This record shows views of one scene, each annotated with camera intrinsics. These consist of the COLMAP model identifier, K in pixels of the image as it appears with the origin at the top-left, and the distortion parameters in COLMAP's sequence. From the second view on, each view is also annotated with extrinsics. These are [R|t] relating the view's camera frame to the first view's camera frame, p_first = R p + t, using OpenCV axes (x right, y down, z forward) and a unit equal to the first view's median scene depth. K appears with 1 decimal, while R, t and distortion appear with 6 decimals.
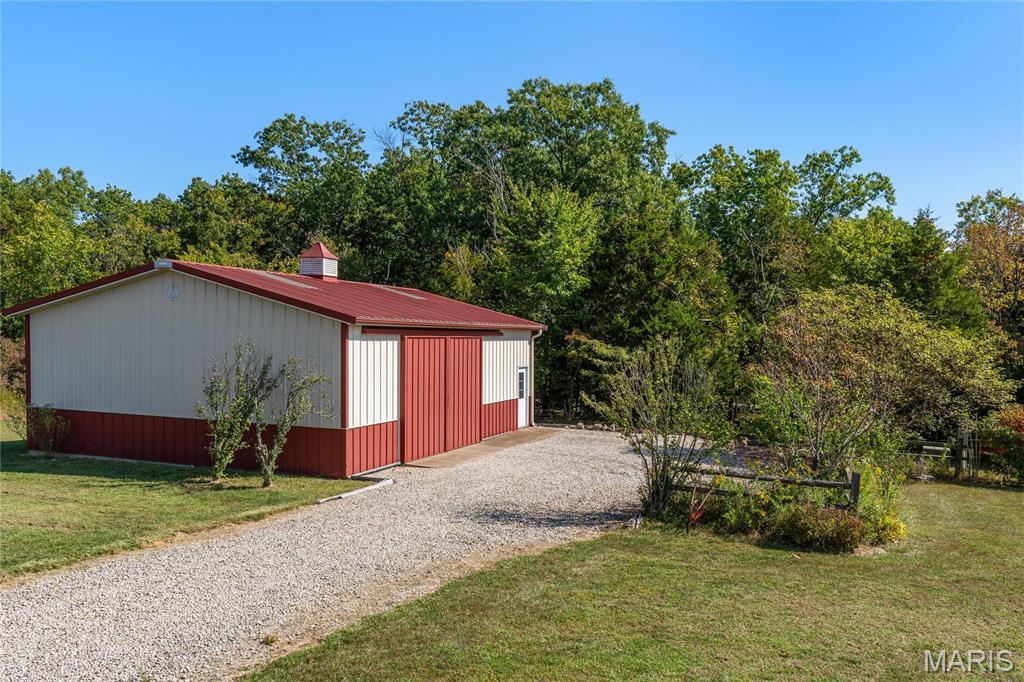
lens RADIAL K [[886.5, 0, 510.9], [0, 886.5, 368.1], [0, 0, 1]] dist [-0.001234, -0.000021]
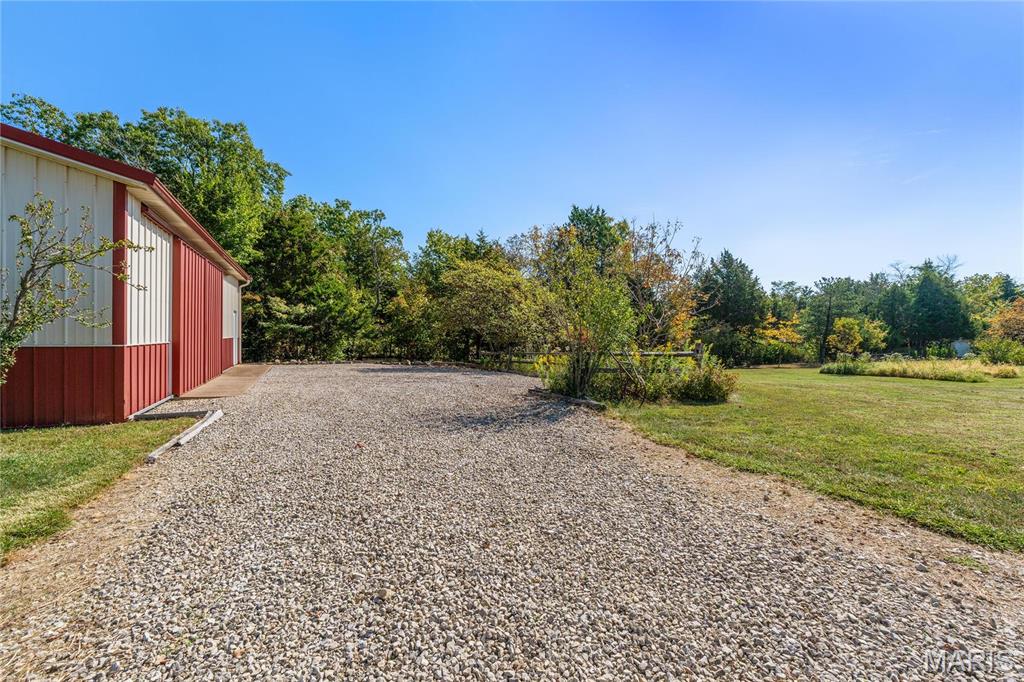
lens RADIAL K [[435.5, 0, 509.0], [0, 435.5, 325.8], [0, 0, 1]] dist [0.000773, 0.000505]
pose [[0.698973, -0.002798, 0.715143, -0.133493], [0.035317, 0.998907, -0.030611, 0.045373], [-0.714275, 0.046653, 0.698308, 0.347351]]
